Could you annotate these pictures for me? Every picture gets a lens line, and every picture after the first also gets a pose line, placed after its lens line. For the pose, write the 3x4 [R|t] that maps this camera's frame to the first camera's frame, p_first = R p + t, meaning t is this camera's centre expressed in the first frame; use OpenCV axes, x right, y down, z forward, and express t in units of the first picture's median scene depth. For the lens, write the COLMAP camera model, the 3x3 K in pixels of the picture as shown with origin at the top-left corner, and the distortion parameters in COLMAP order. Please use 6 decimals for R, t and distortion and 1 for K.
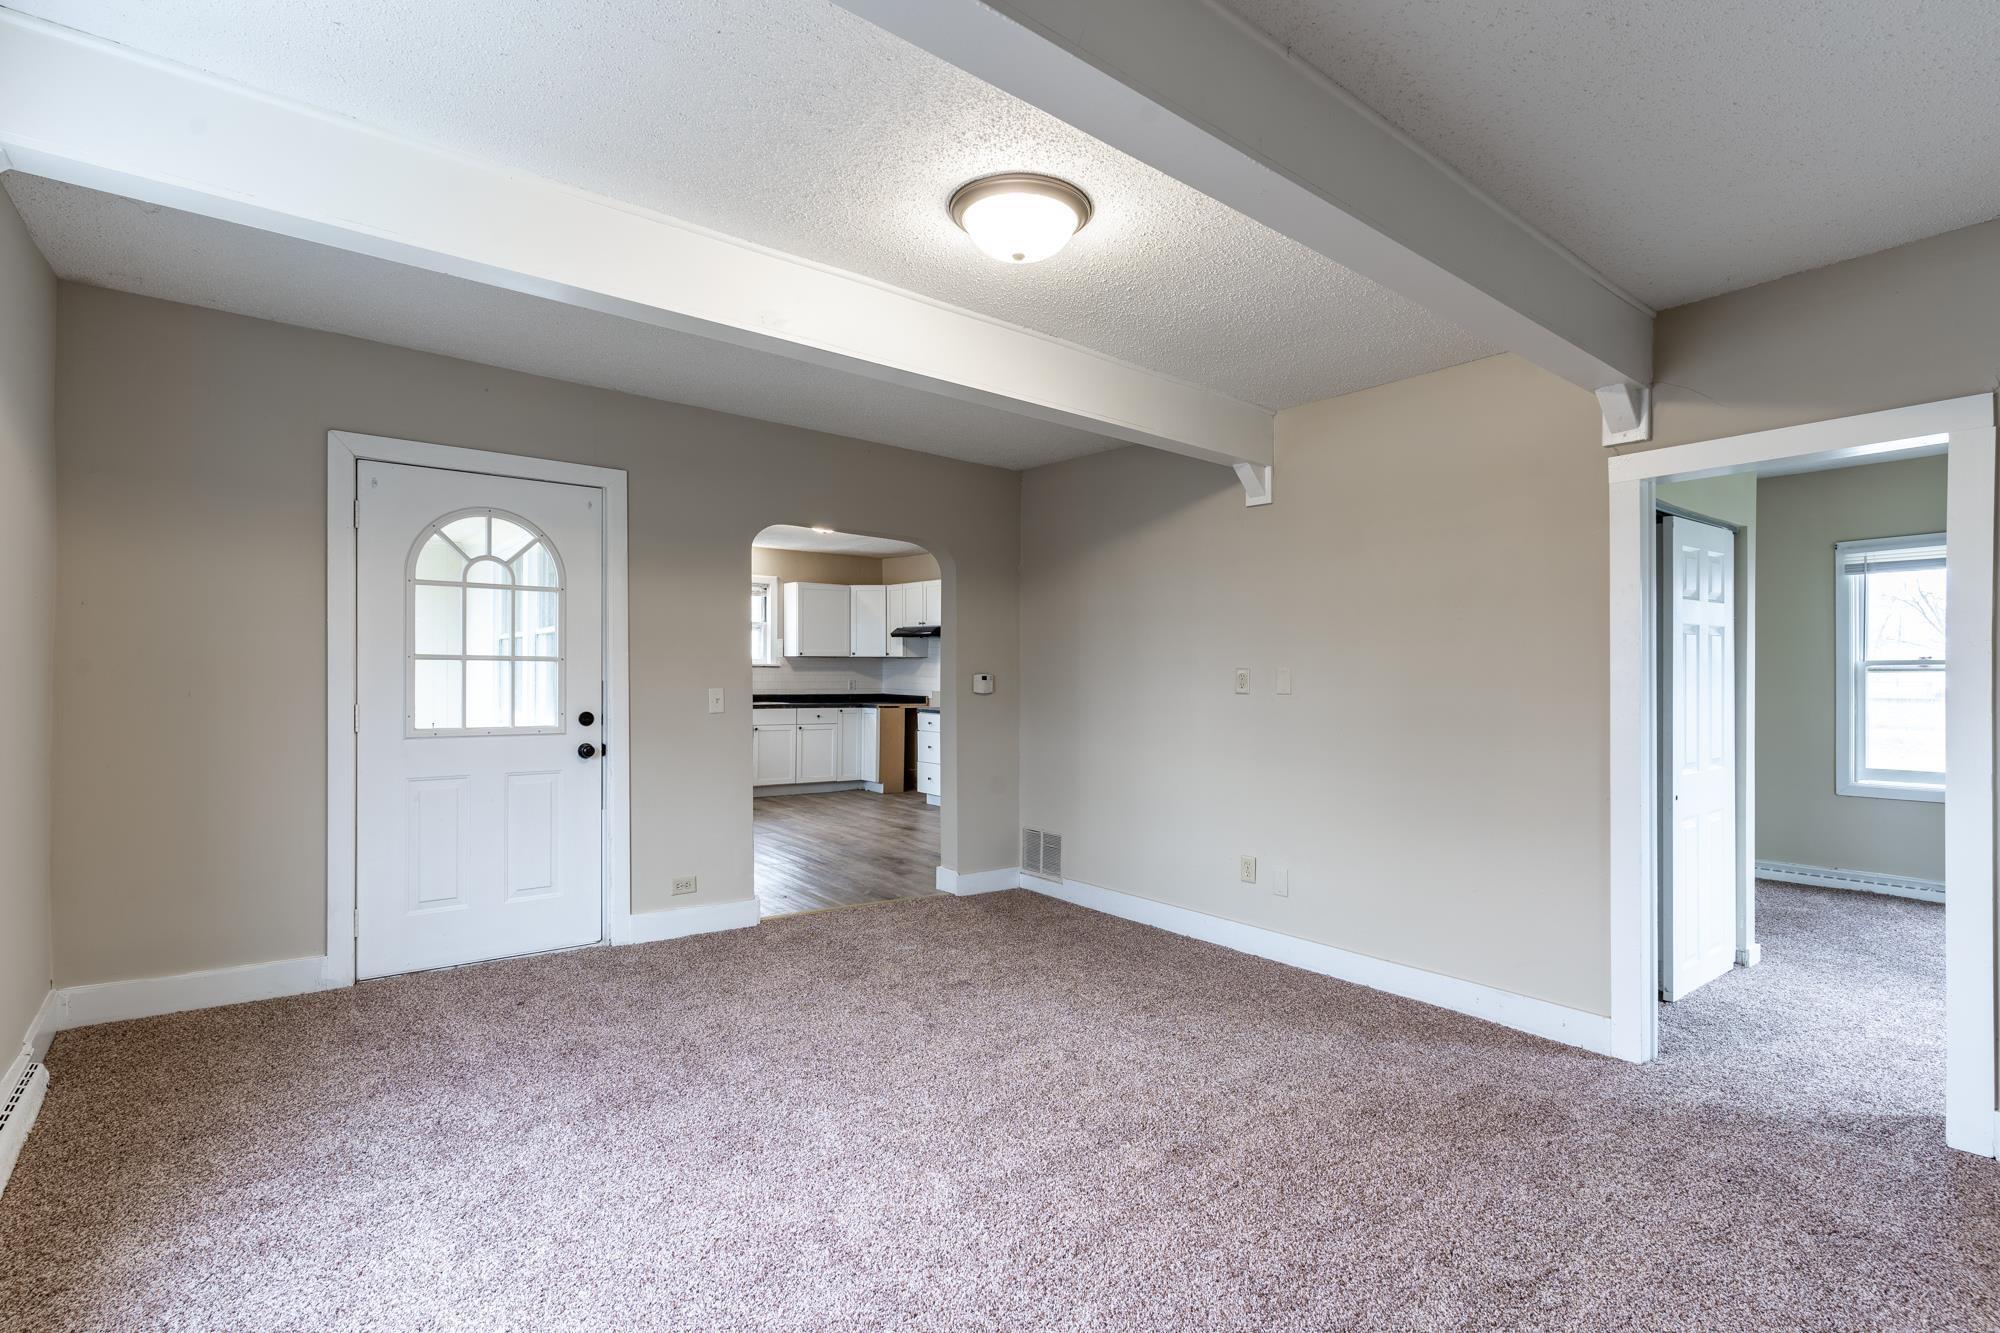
lens RADIAL K [[965.8, 0, 996.5], [0, 965.8, 676.3], [0, 0, 1]] dist [0.003893, -0.001652]
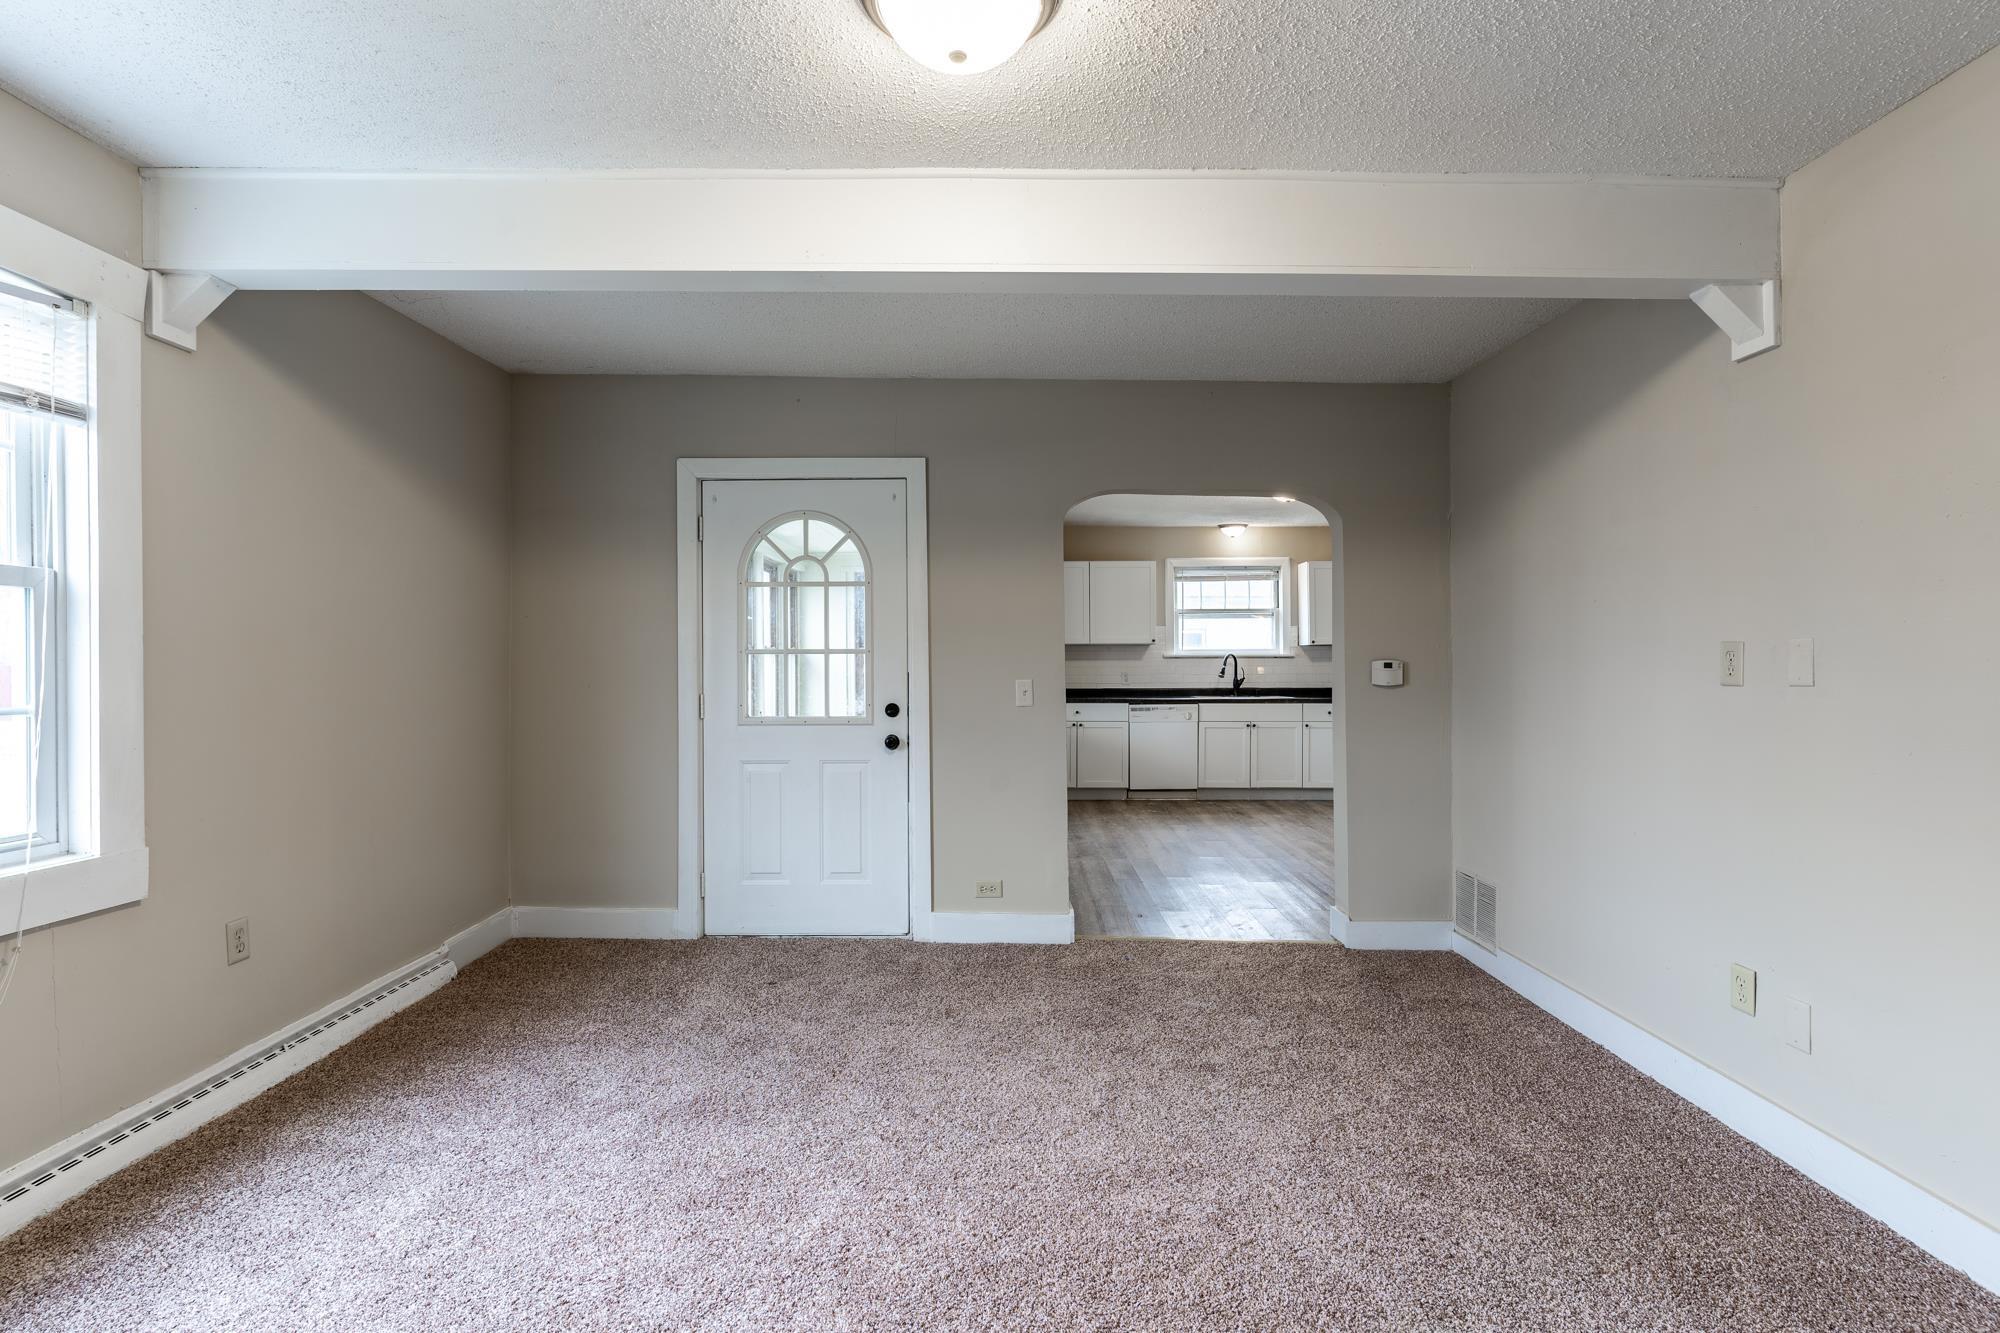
lens RADIAL K [[965.8, 0, 1001.9], [0, 965.8, 671.9], [0, 0, 1]] dist [0.003893, -0.001652]
pose [[0.780535, -0.009120, -0.625045, 0.299014], [0.009818, 0.999949, -0.002329, 0.007796], [0.625034, -0.004319, 0.780585, 0.293512]]
